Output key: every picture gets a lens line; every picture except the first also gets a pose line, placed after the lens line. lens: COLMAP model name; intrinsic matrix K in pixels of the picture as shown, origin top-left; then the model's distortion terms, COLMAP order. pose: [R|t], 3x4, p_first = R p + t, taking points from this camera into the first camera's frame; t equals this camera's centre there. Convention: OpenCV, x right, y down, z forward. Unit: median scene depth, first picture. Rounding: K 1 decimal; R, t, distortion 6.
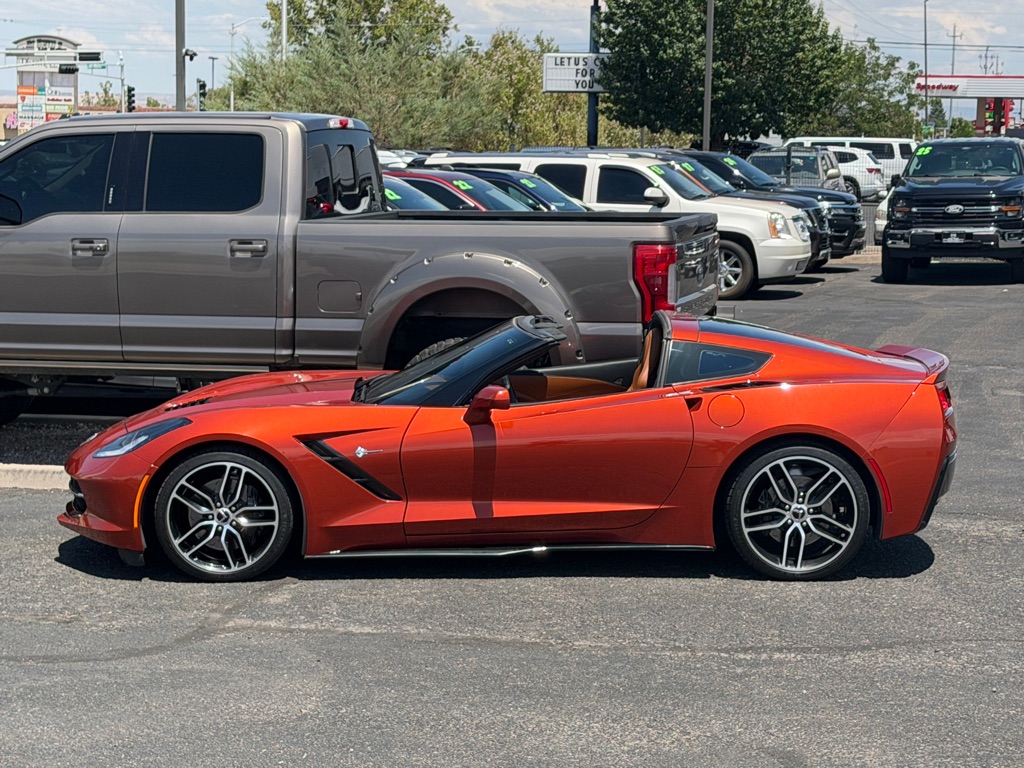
lens RADIAL K [[2276.8, 0, 517.0], [0, 2276.8, 385.1], [0, 0, 1]] dist [0.149942, 0.075983]
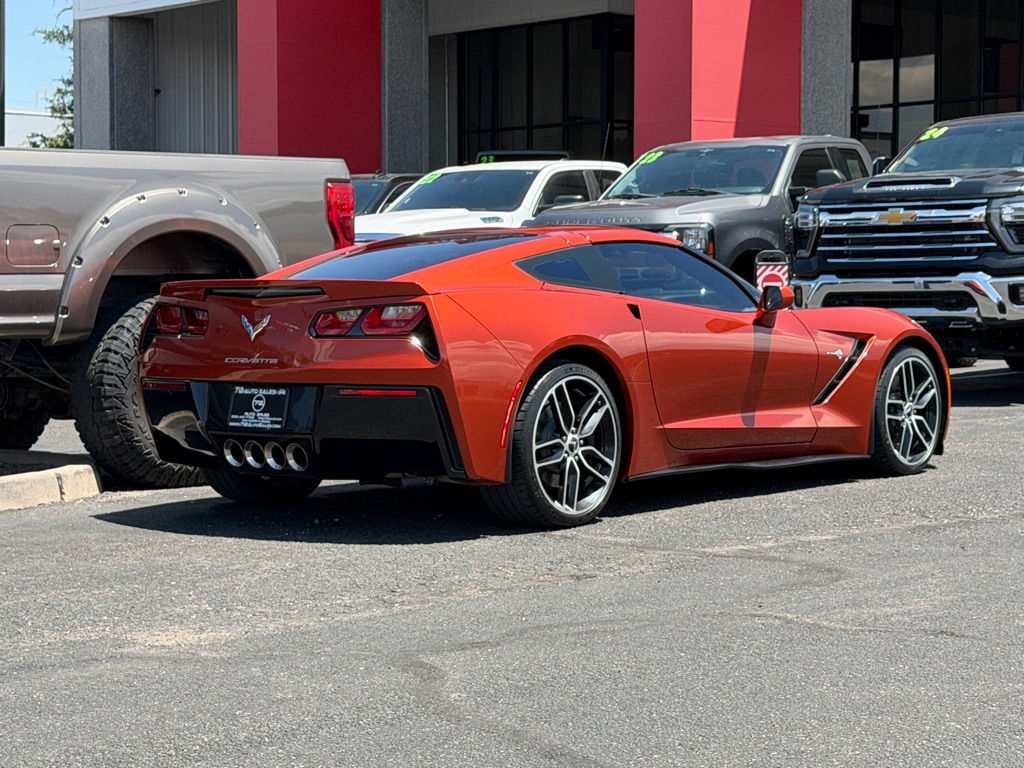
lens RADIAL K [[2294.5, 0, 527.4], [0, 2294.5, 406.7], [0, 0, 1]] dist [0.147441, -0.101001]
pose [[0.541952, -0.055336, 0.838586, -0.629332], [0.104555, 0.994517, -0.001946, 0.033387], [-0.833880, 0.088733, 0.544766, 0.432371]]
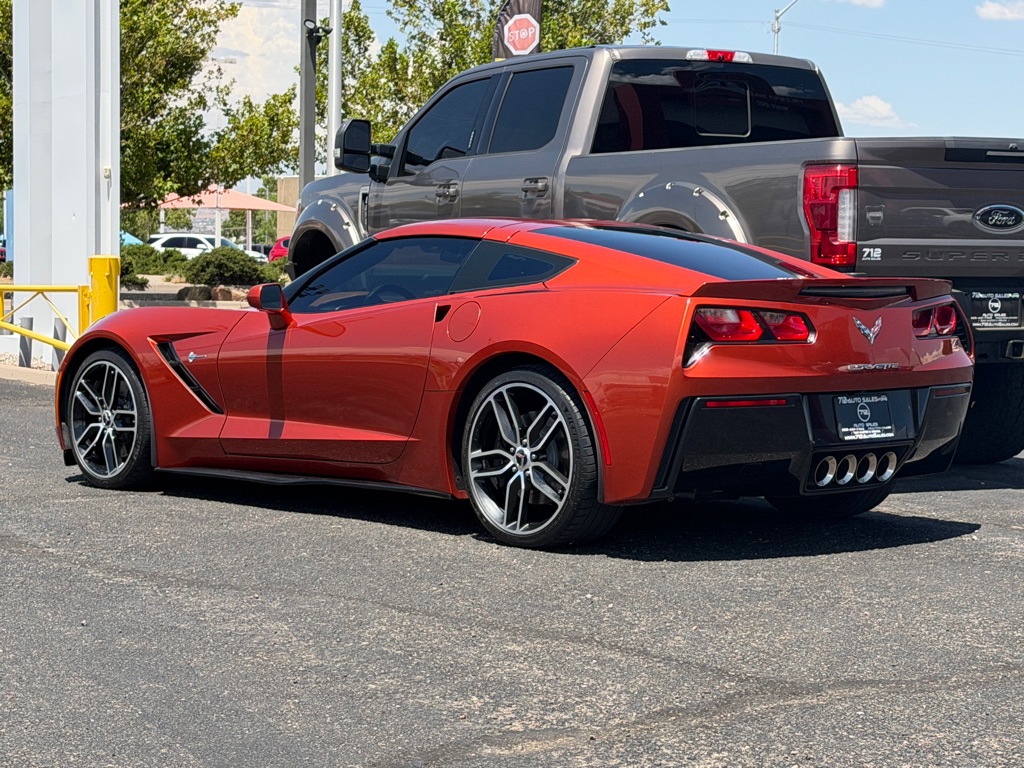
lens RADIAL K [[2259.7, 0, 492.5], [0, 2259.7, 378.8], [0, 0, 1]] dist [0.145245, 0.148459]
pose [[0.676203, 0.045212, -0.735327, 0.528470], [-0.092145, 0.995468, -0.023530, 0.038064], [0.730930, 0.083668, 0.677304, 0.377398]]
